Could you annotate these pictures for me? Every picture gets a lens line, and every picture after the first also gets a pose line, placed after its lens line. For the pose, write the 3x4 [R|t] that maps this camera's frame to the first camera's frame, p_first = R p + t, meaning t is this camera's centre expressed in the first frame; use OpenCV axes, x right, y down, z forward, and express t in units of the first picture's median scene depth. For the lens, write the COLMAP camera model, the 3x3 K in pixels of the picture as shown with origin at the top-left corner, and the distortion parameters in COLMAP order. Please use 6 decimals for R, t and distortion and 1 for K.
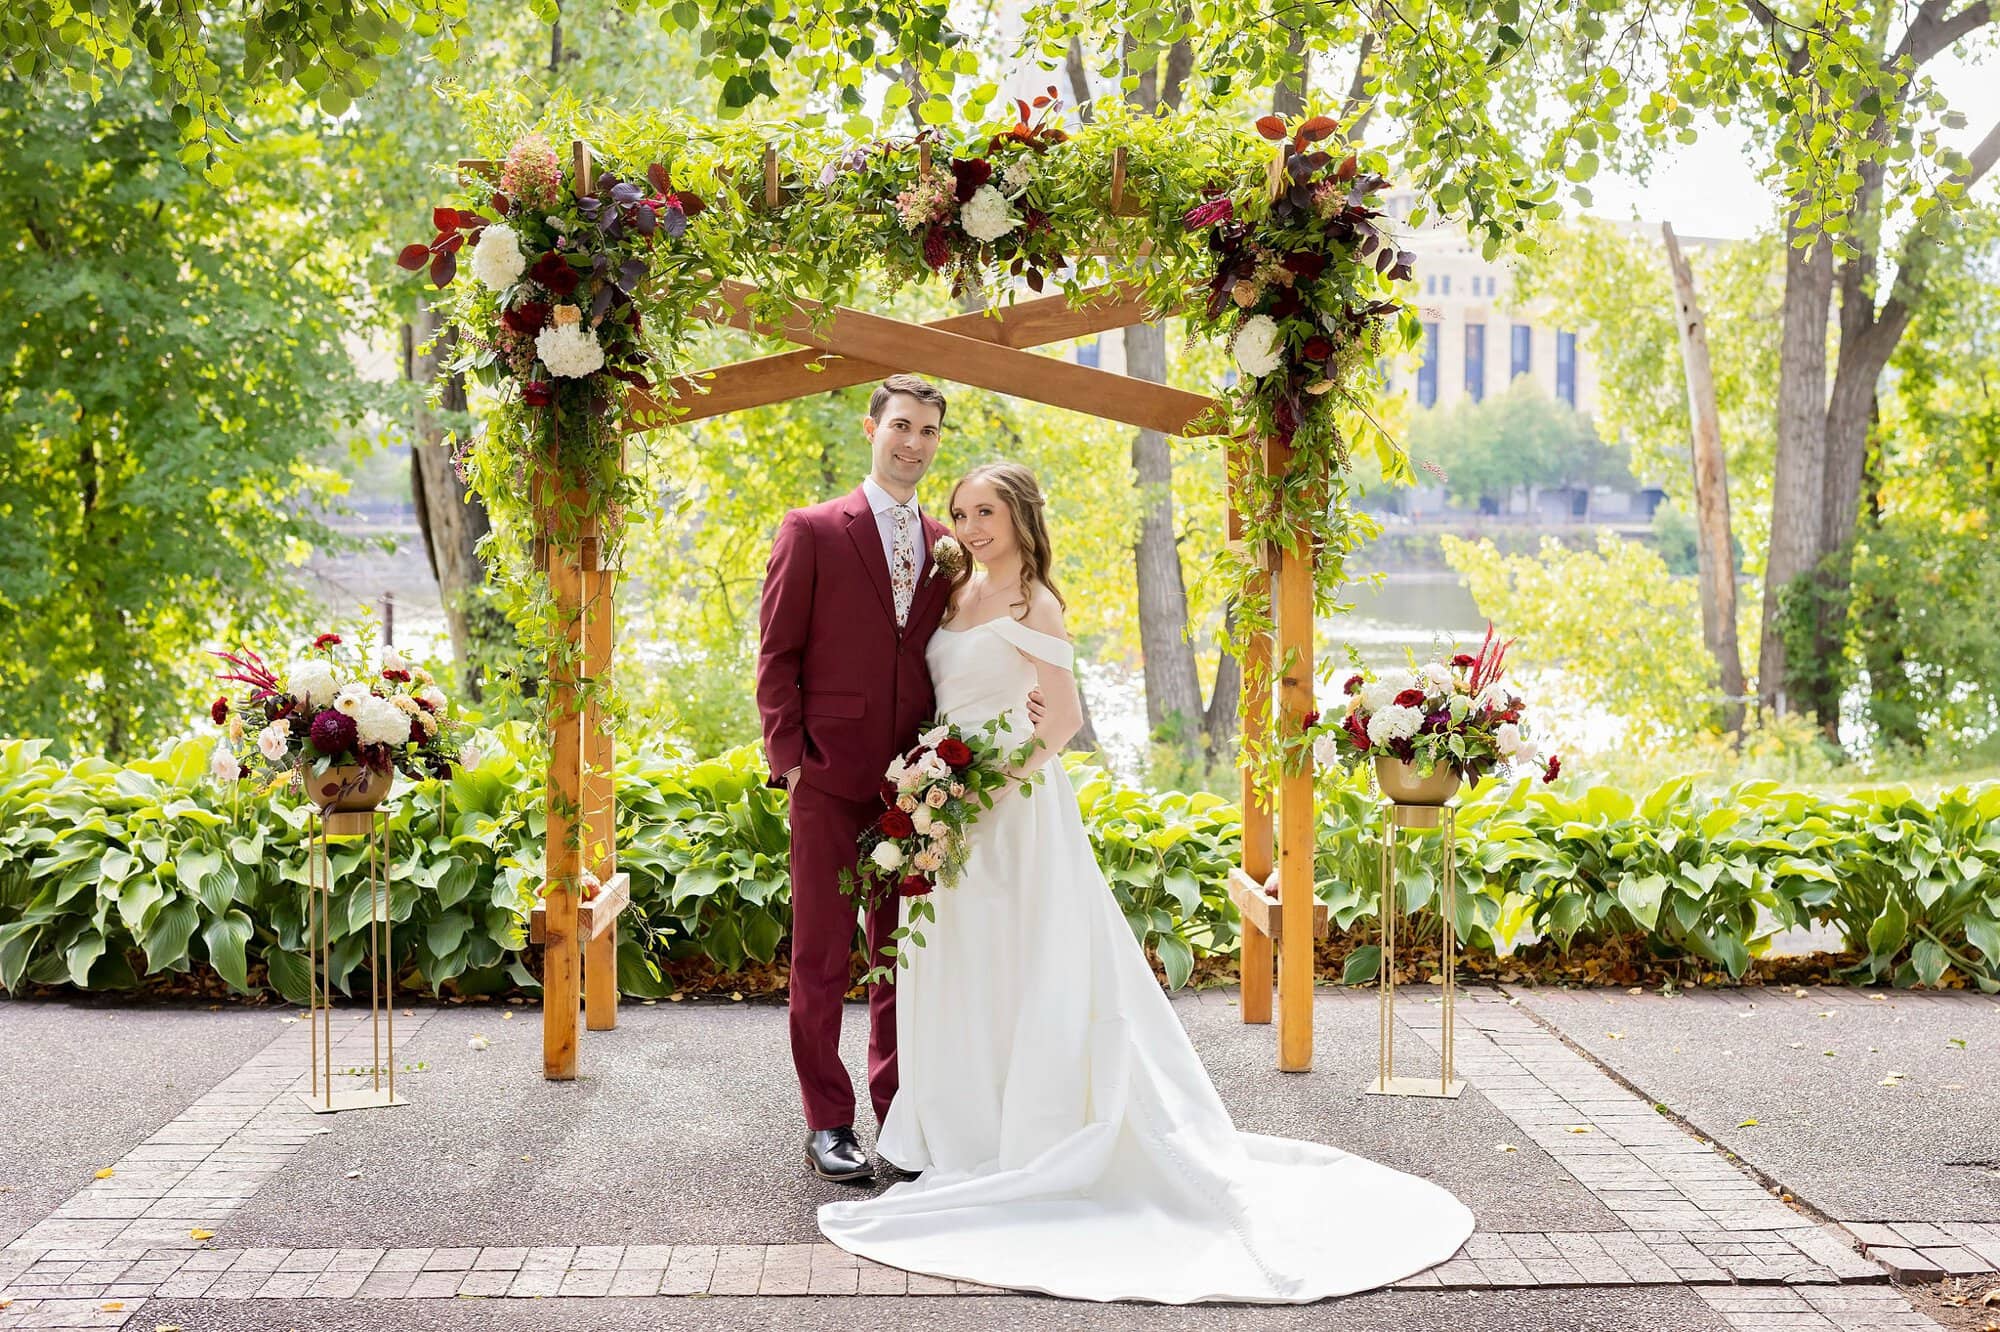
lens RADIAL K [[2935.7, 0, 1000.0], [0, 2935.7, 666.0], [0, 0, 1]] dist [0.023036, 0.048291]
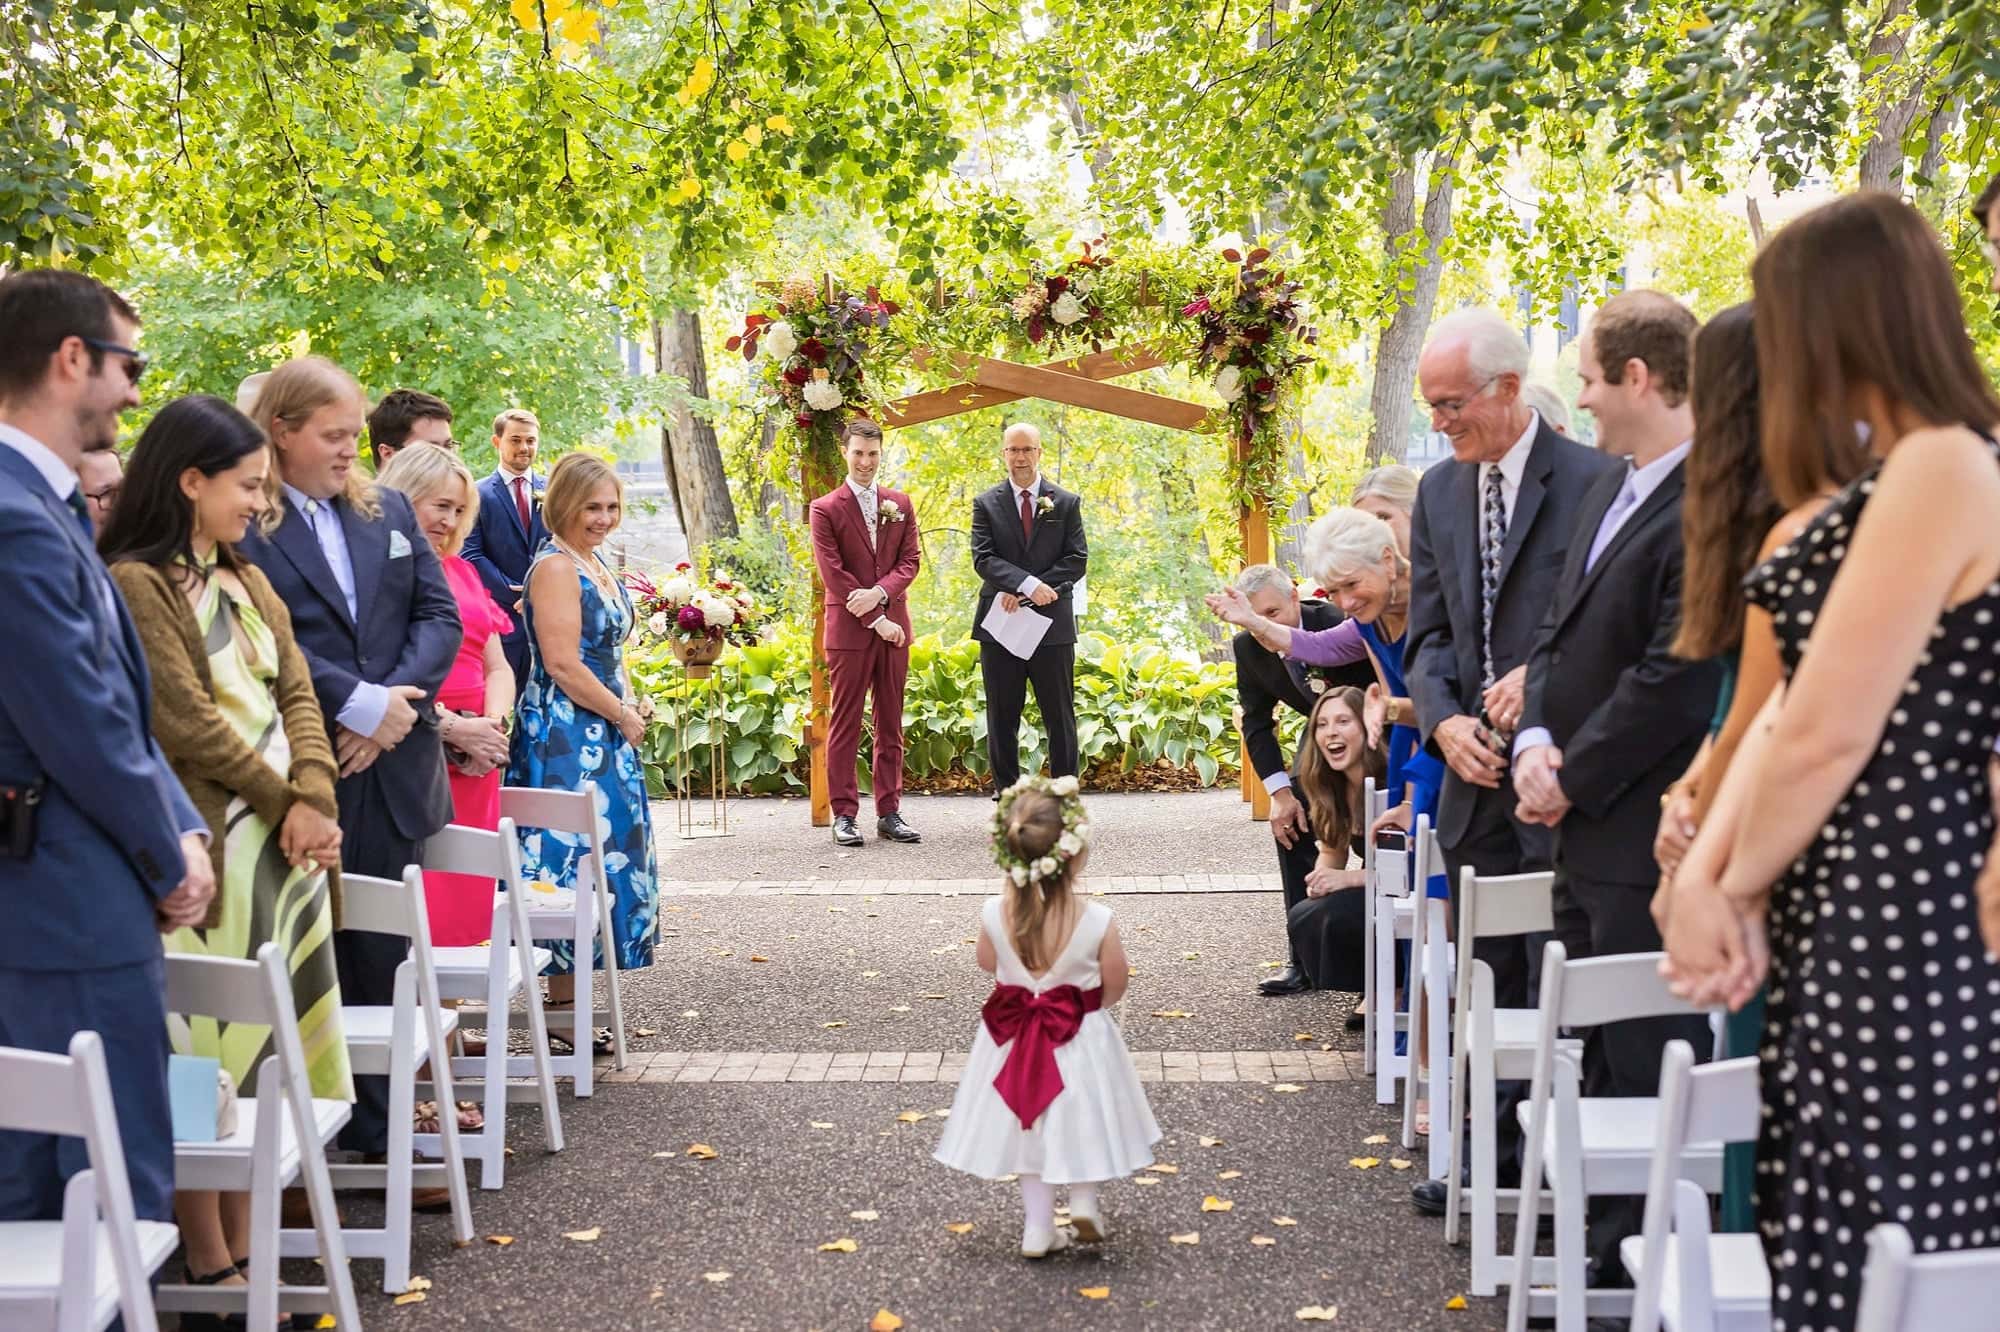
lens RADIAL K [[2935.7, 0, 1000.0], [0, 2935.7, 666.0], [0, 0, 1]] dist [0.023036, 0.048291]
pose [[0.997601, -0.010440, -0.068428, 0.070601], [0.011603, 0.999795, 0.016620, 0.022921], [0.068240, -0.017374, 0.997518, -0.689225]]
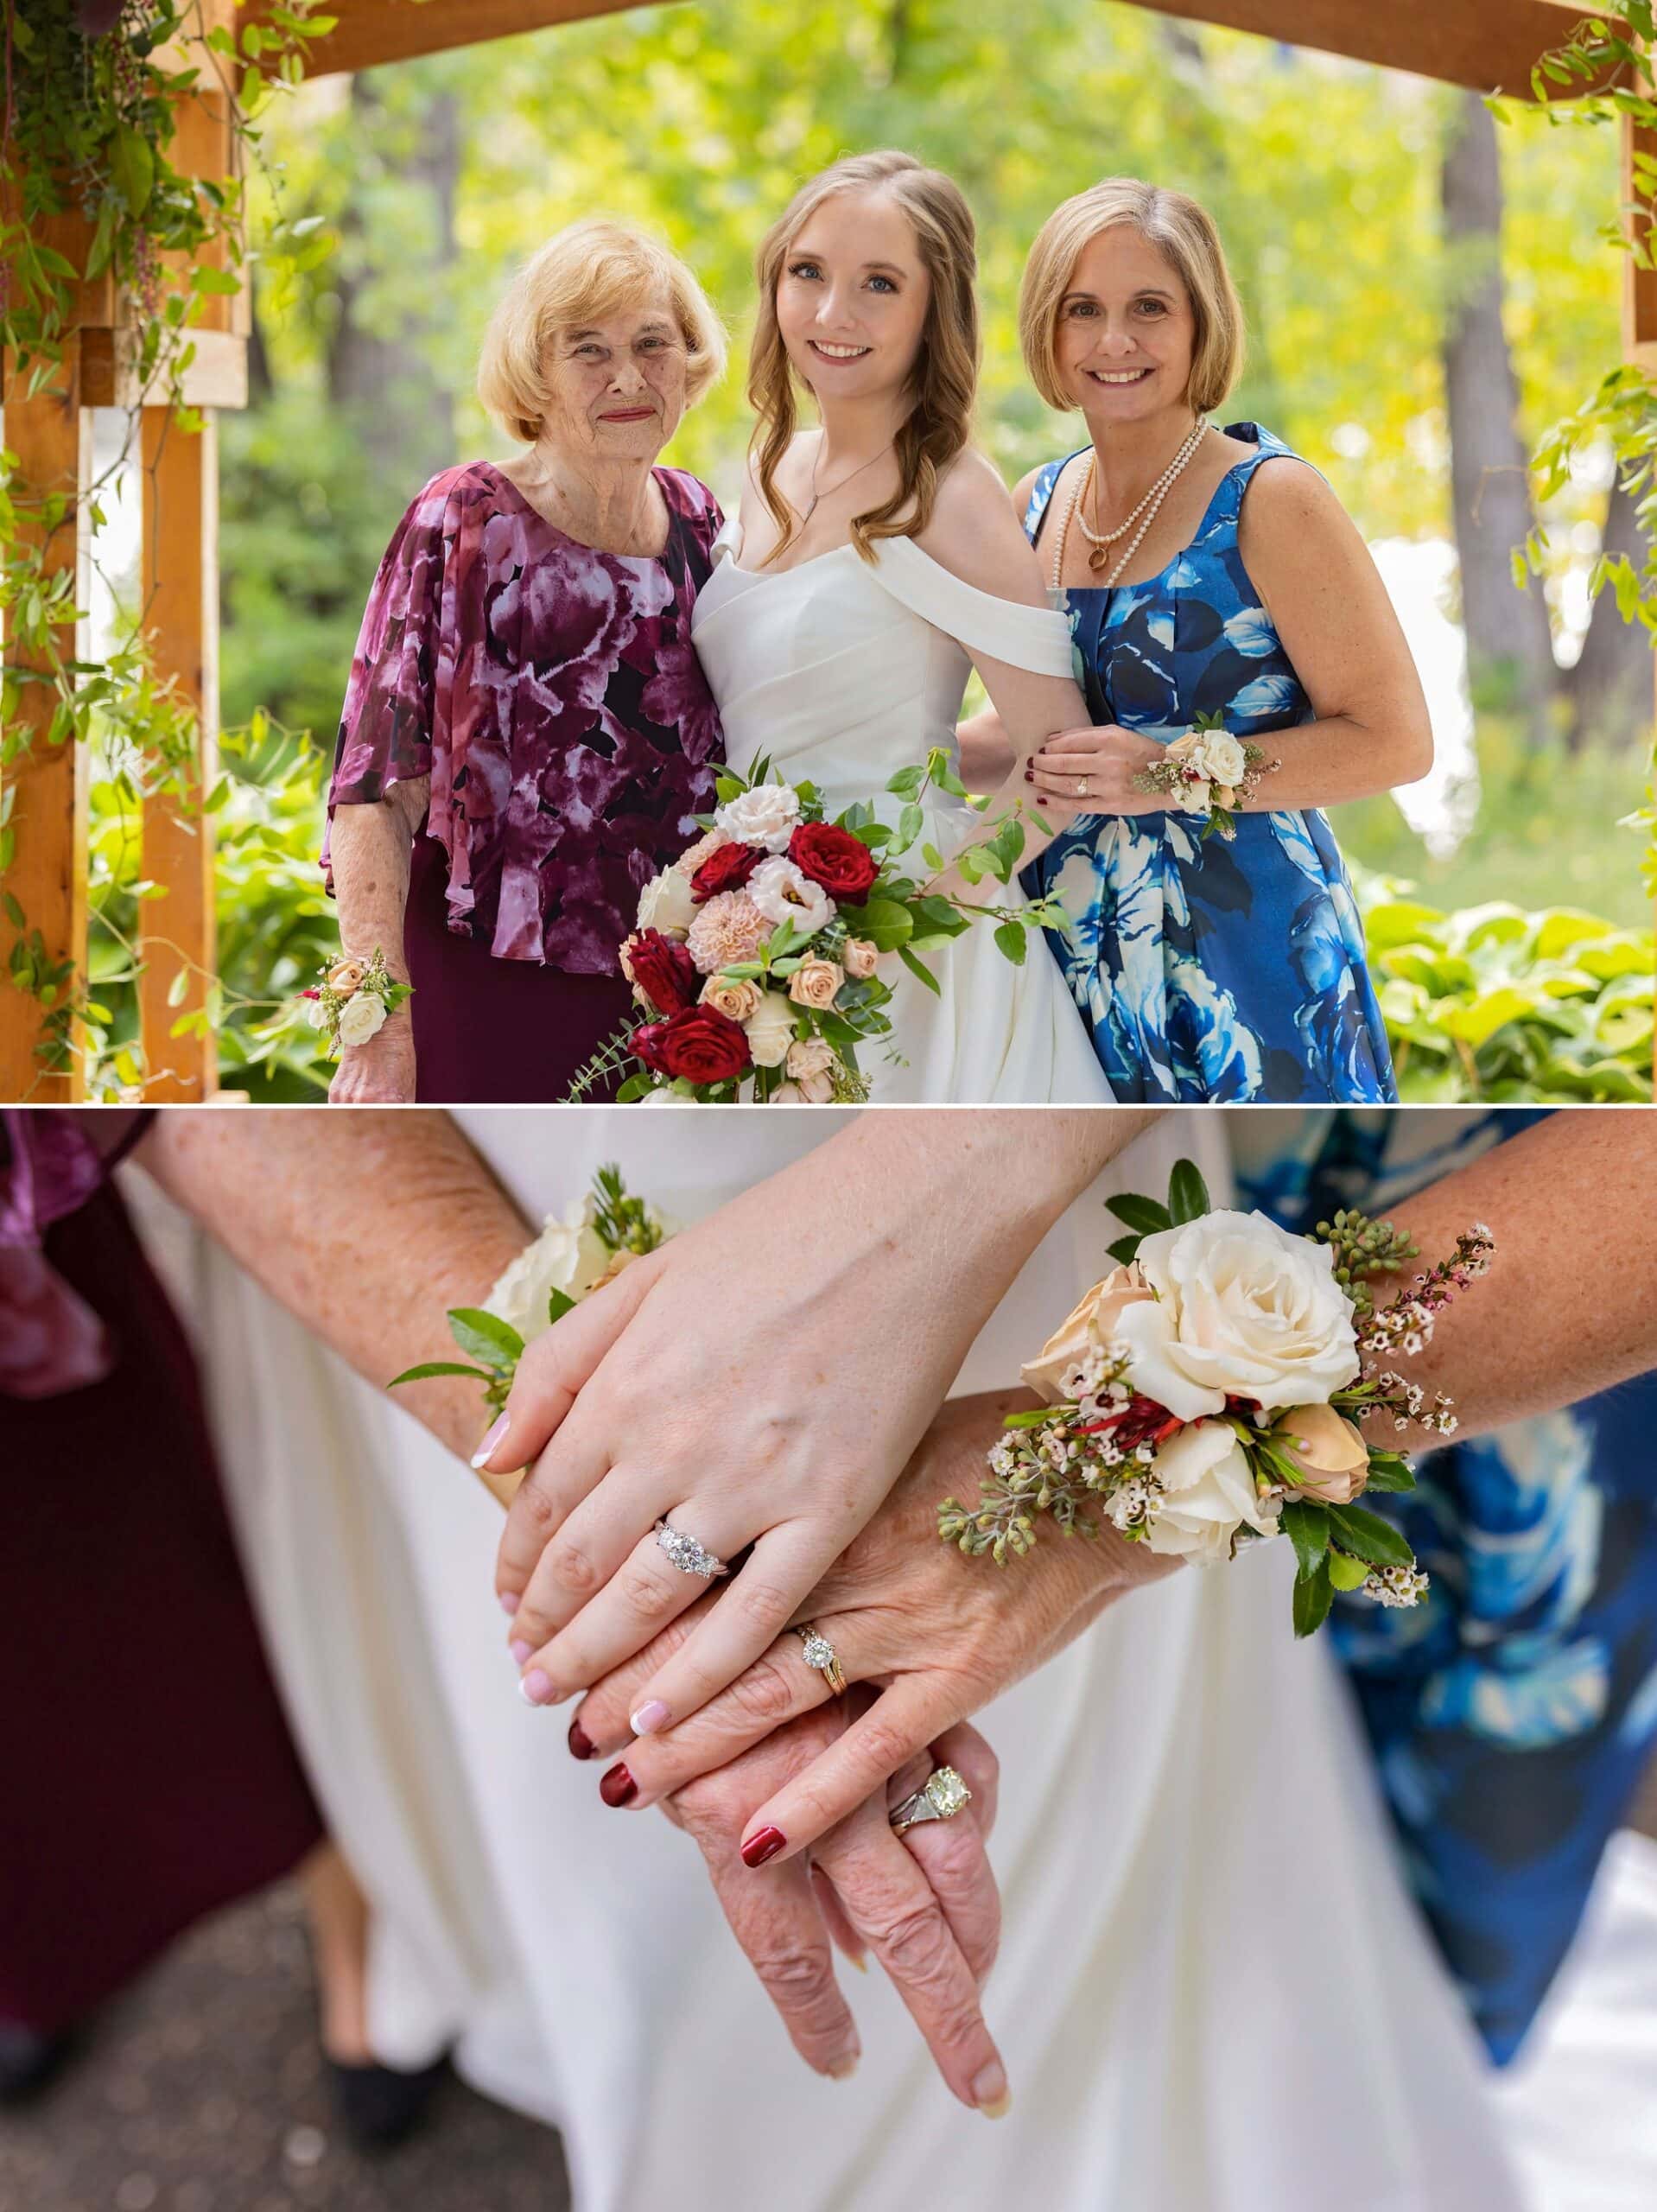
lens RADIAL K [[5039.6, 0, 828.5], [0, 5039.6, 1106.0], [0, 0, 1]] dist [0.097967, -0.063876]
pose [[0.996086, 0.006715, -0.088130, 0.031956], [0.001703, 0.995467, 0.095096, -0.001274], [0.088369, -0.094874, 0.991559, 0.280555]]
